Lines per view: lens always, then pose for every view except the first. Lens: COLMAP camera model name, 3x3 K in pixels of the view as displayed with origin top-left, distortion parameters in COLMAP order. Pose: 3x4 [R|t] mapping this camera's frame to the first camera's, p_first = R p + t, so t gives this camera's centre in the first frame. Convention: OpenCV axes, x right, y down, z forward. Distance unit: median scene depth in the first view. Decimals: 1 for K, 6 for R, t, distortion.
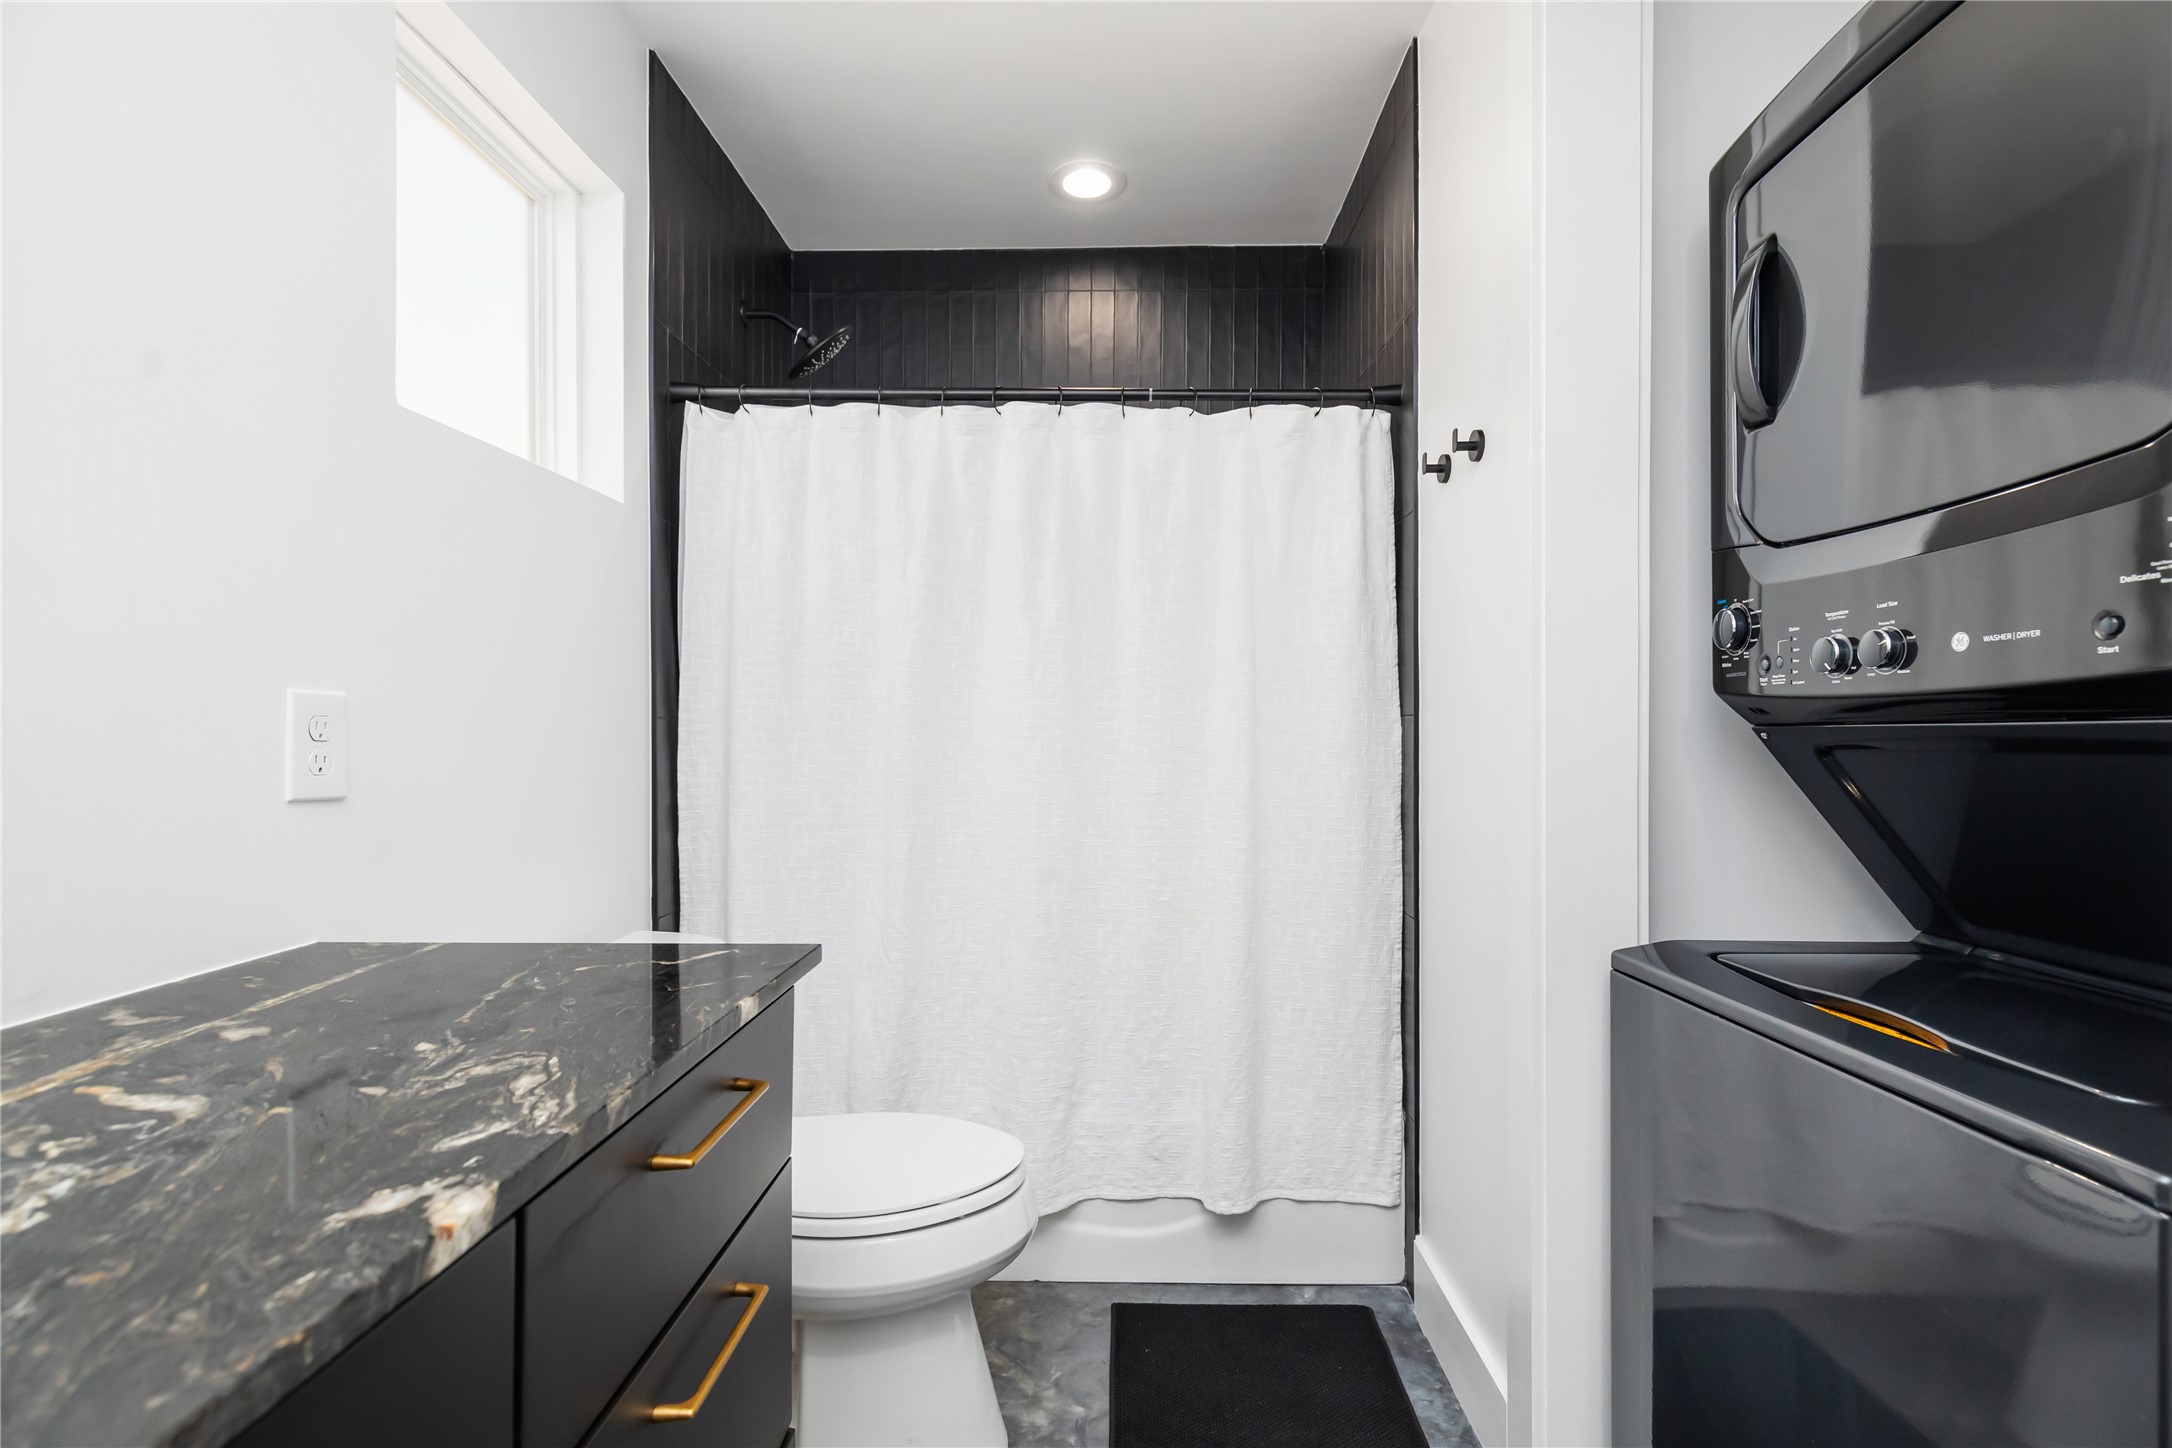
lens RADIAL K [[990.9, 0, 1095.9], [0, 990.9, 727.3], [0, 0, 1]] dist [0.016458, -0.001803]
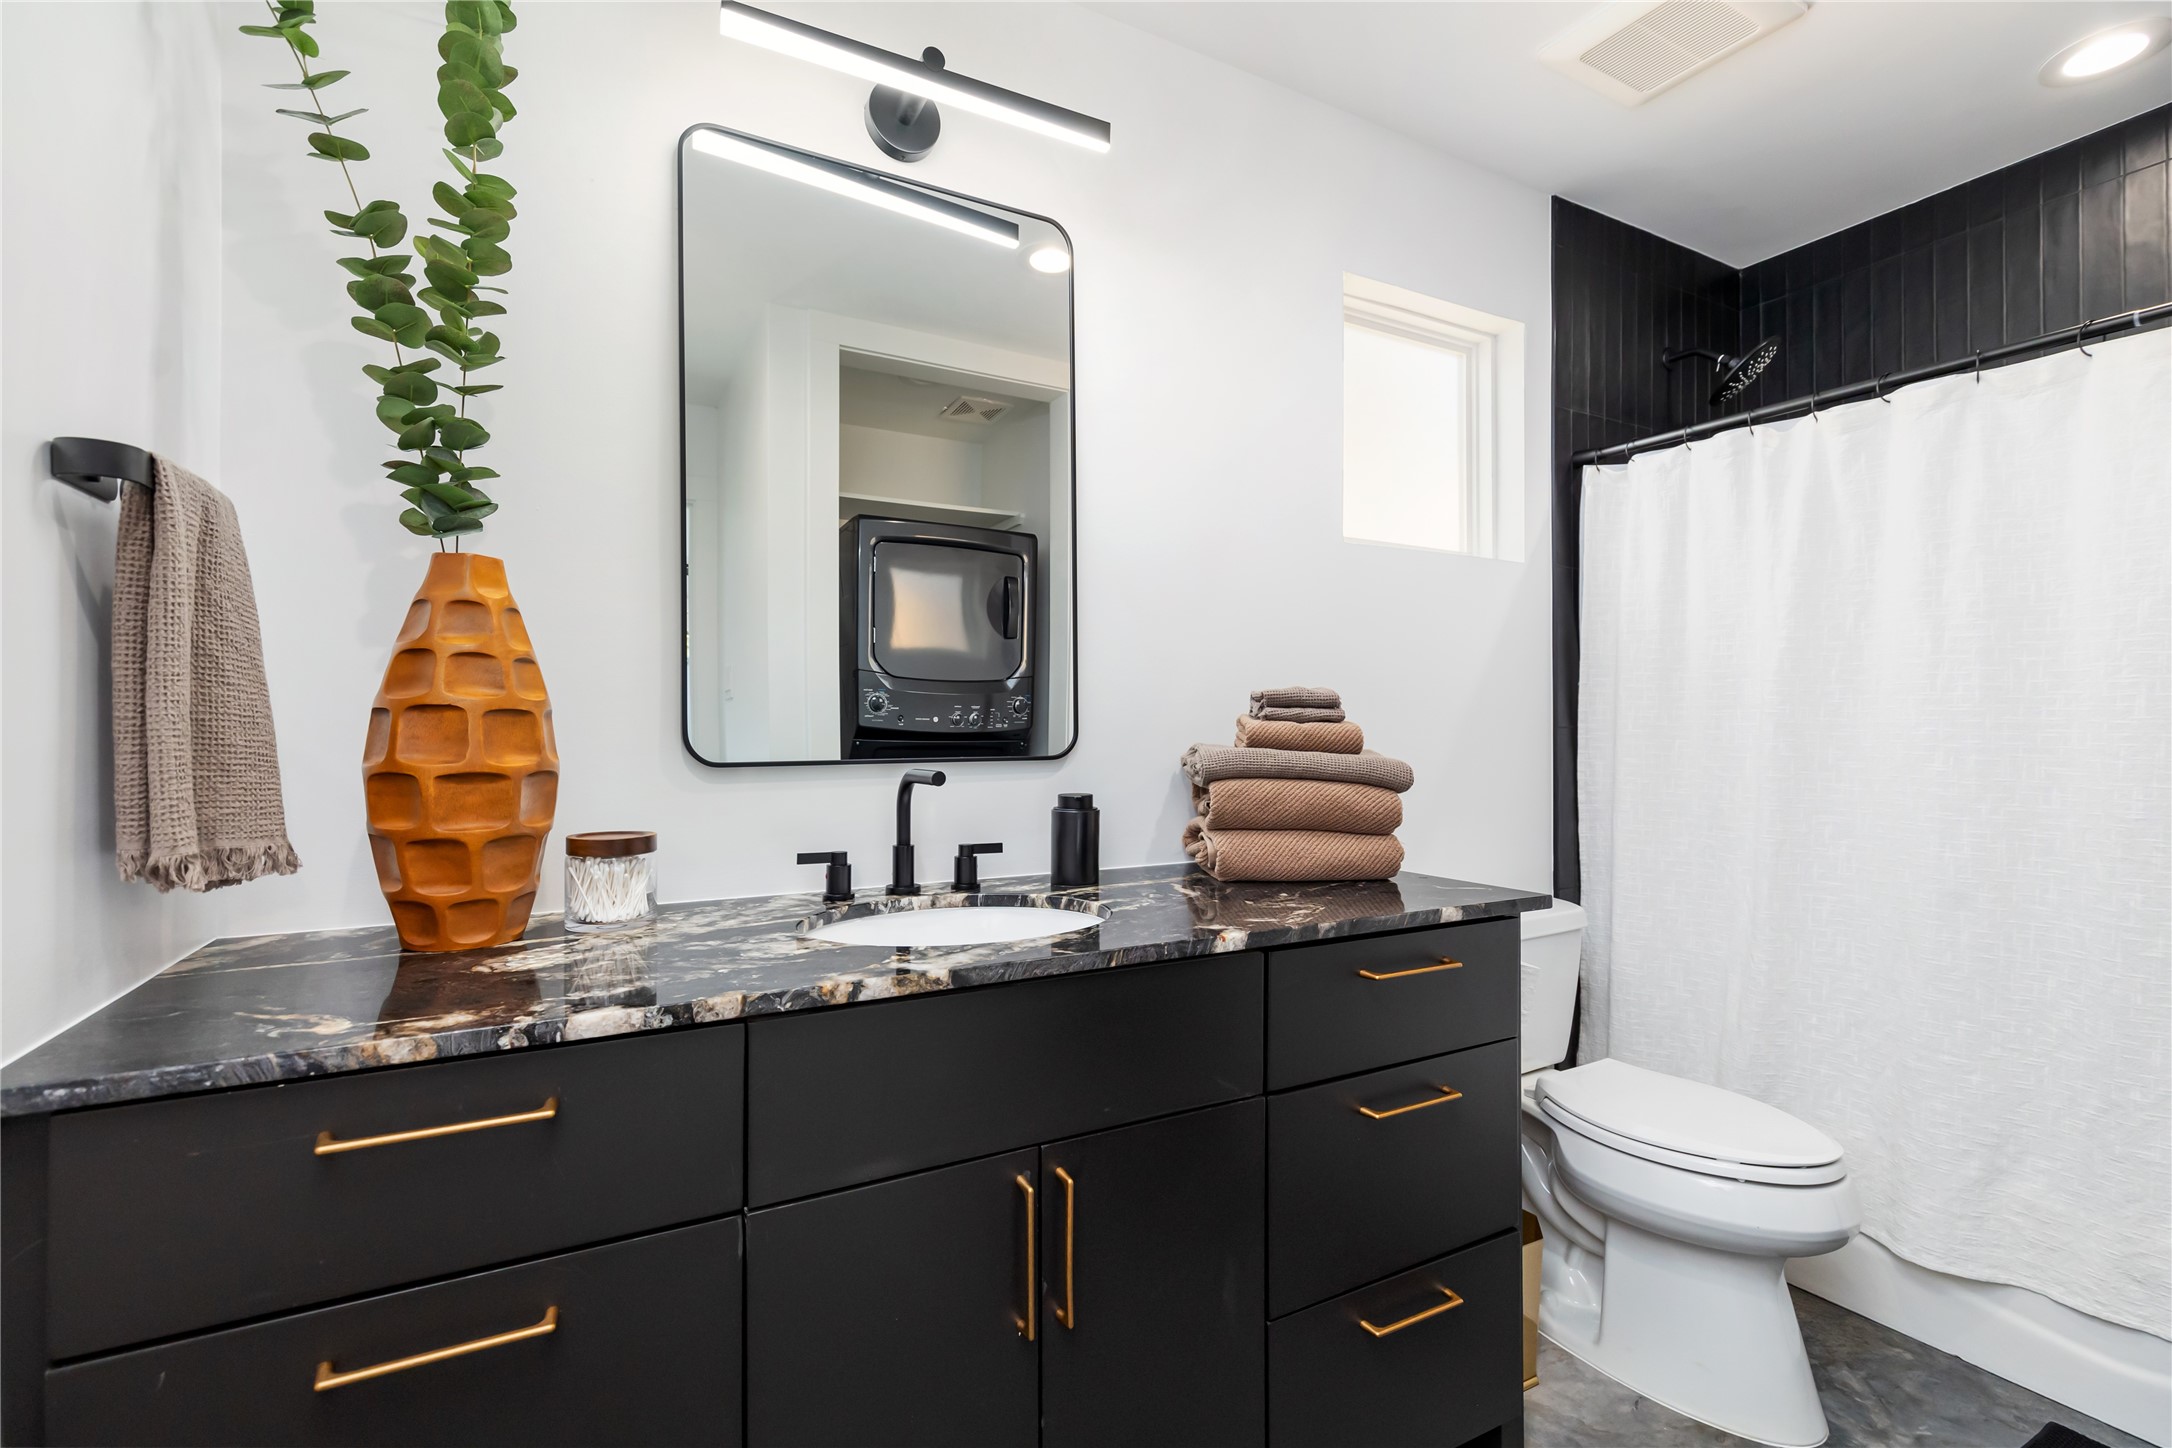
lens RADIAL K [[990.9, 0, 1089.5], [0, 990.9, 728.8], [0, 0, 1]] dist [0.016458, -0.001803]
pose [[0.509962, -0.003041, -0.860192, 0.327466], [-0.003883, 0.999975, -0.005837, 0.001903], [0.860188, 0.006317, 0.509937, -0.133333]]
